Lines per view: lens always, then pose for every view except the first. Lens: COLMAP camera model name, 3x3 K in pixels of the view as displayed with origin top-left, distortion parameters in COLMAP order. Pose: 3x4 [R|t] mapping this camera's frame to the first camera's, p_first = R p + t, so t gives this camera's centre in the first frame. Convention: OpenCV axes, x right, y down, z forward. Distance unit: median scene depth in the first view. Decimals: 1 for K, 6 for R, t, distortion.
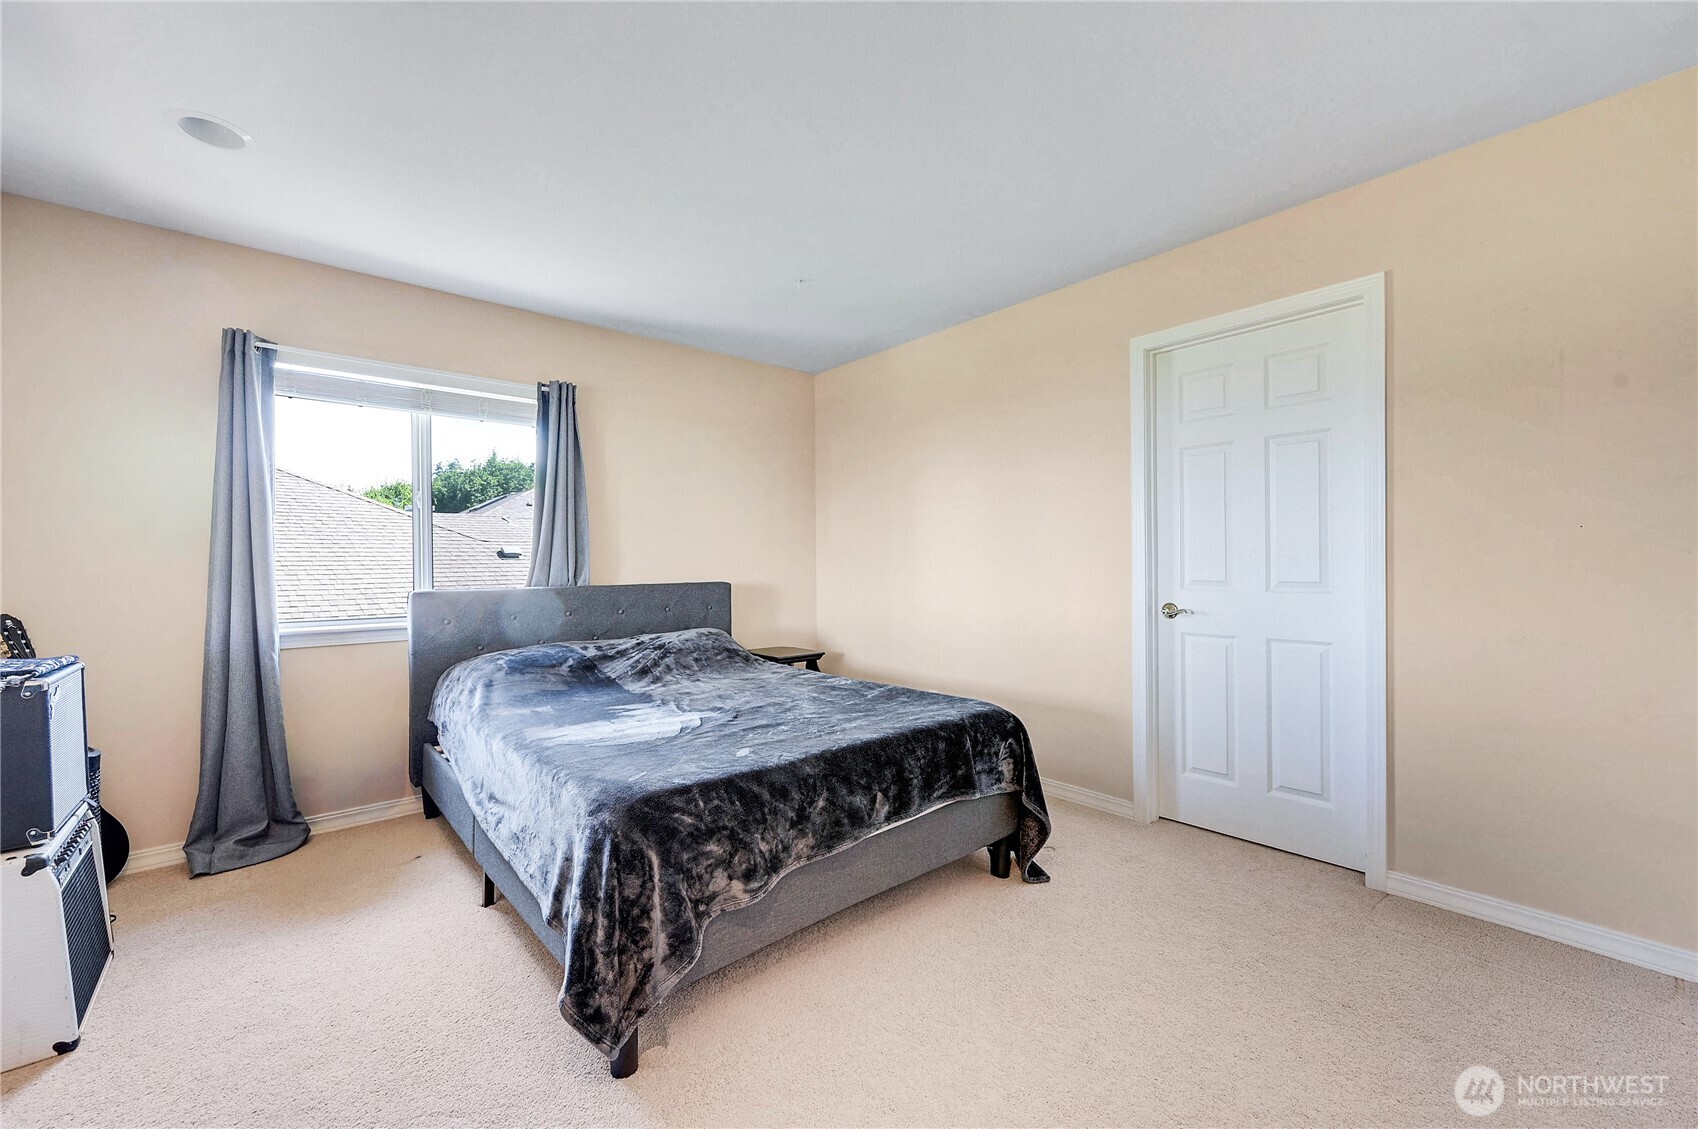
lens RADIAL K [[672.3, 0, 857.9], [0, 672.3, 559.8], [0, 0, 1]] dist [-0.004603, 0.000957]
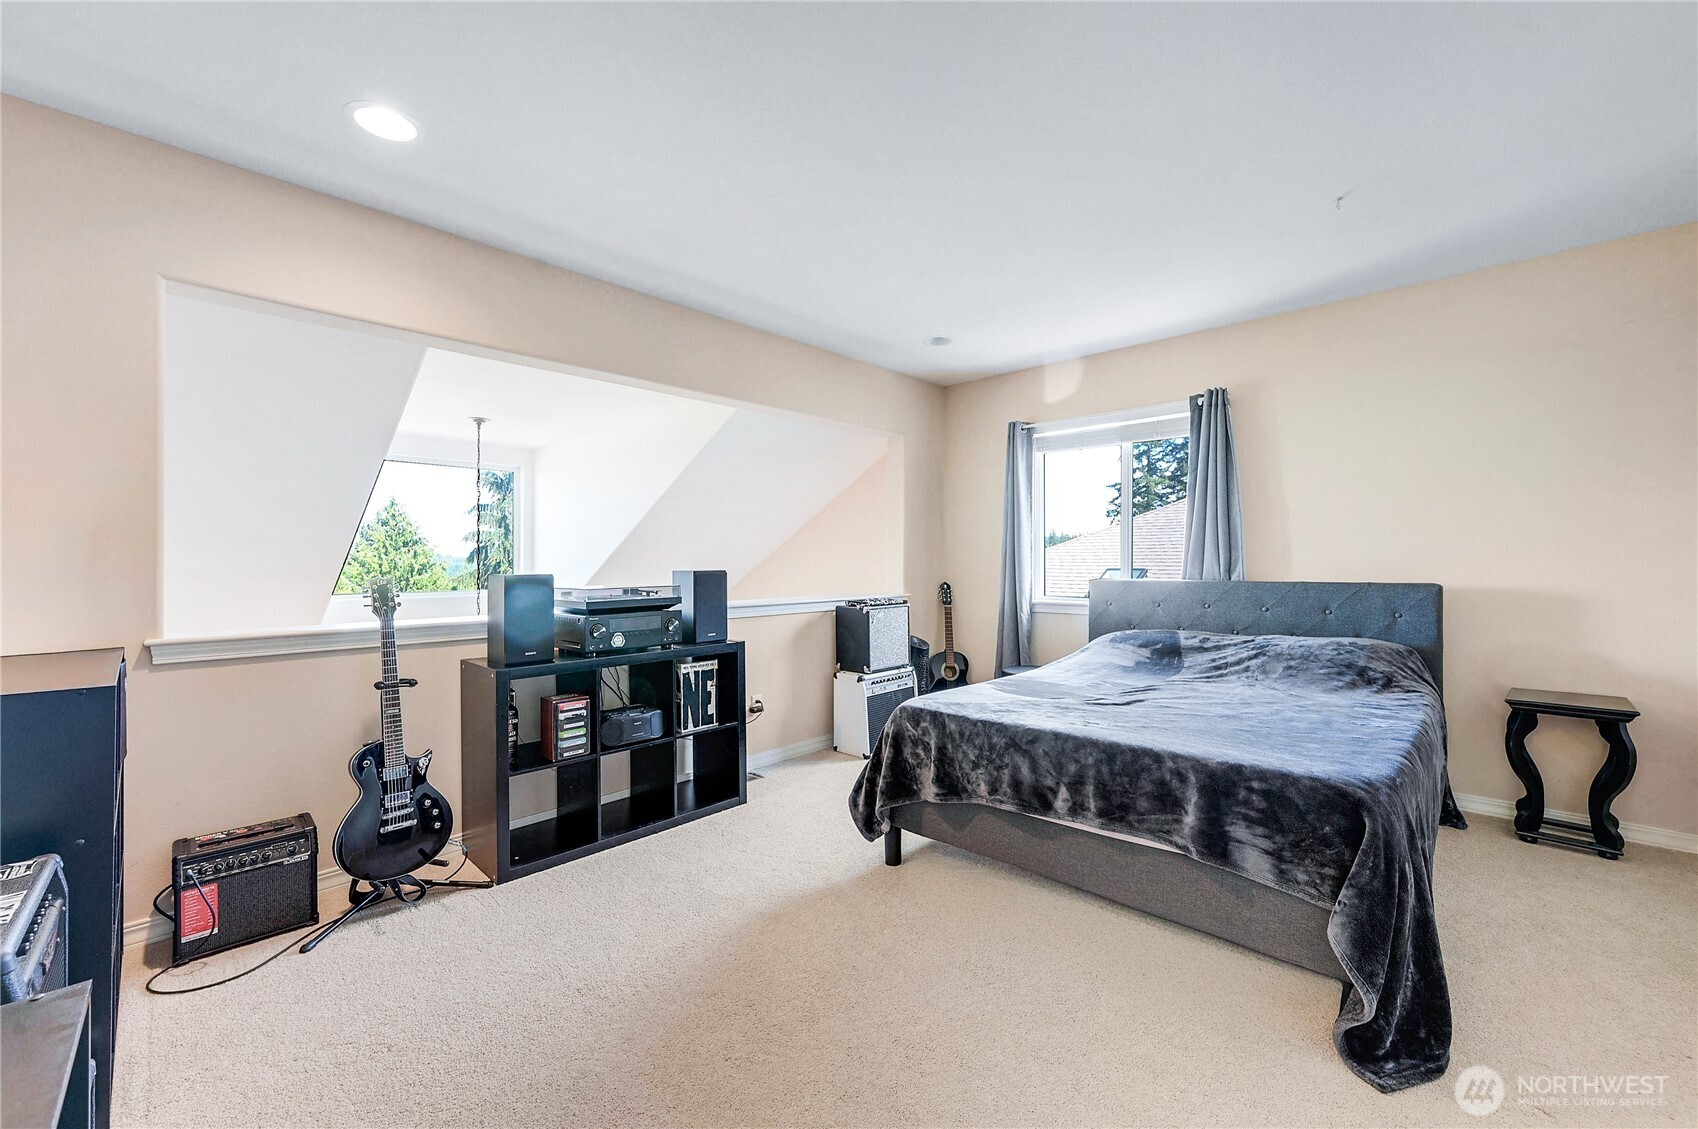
lens RADIAL K [[668.3, 0, 853.8], [0, 668.3, 560.1], [0, 0, 1]] dist [-0.003392, -0.000192]
pose [[0.091988, 0.002216, -0.995758, 0.581244], [0.002641, 0.999993, 0.002470, 0.002760], [0.995757, -0.002857, 0.091982, 0.346376]]
